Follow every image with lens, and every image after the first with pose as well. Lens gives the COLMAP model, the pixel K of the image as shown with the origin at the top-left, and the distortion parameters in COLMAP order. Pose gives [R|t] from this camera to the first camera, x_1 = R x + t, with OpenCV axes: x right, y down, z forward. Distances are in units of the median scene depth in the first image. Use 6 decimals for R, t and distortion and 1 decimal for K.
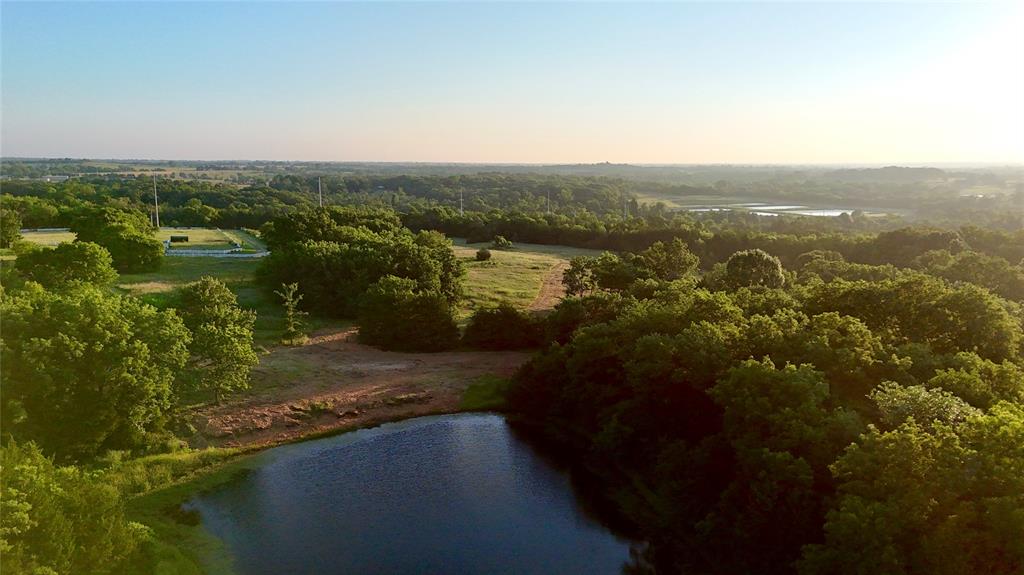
lens RADIAL K [[749.5, 0, 512.2], [0, 749.5, 288.4], [0, 0, 1]] dist [0.051569, -0.040474]
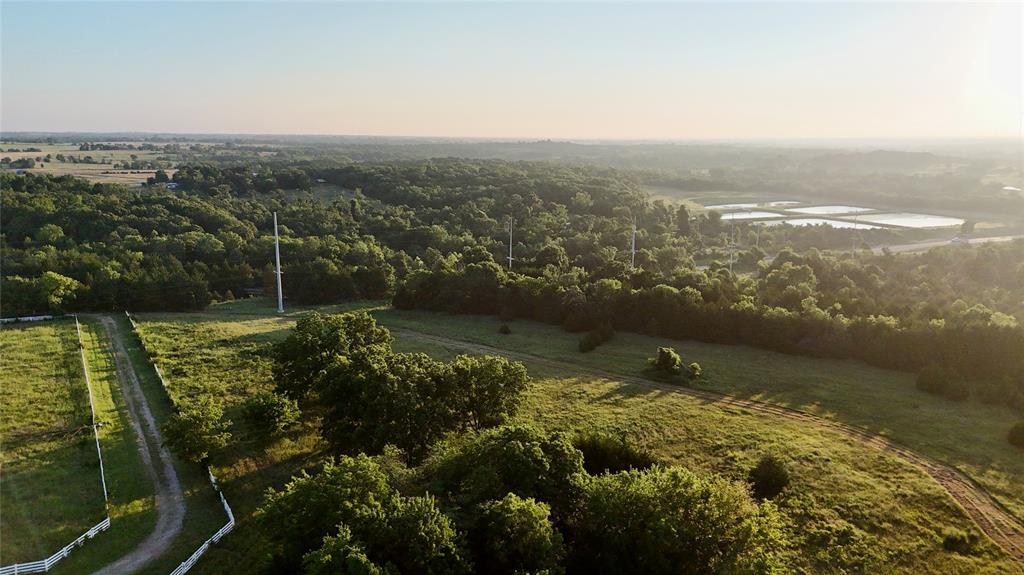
lens RADIAL K [[749.5, 0, 512.0], [0, 749.5, 286.5], [0, 0, 1]] dist [0.051569, -0.040474]
pose [[0.993923, -0.018824, 0.108458, -0.060551], [0.015241, 0.999313, 0.033767, -0.045190], [-0.109019, -0.031909, 0.993527, 0.181739]]
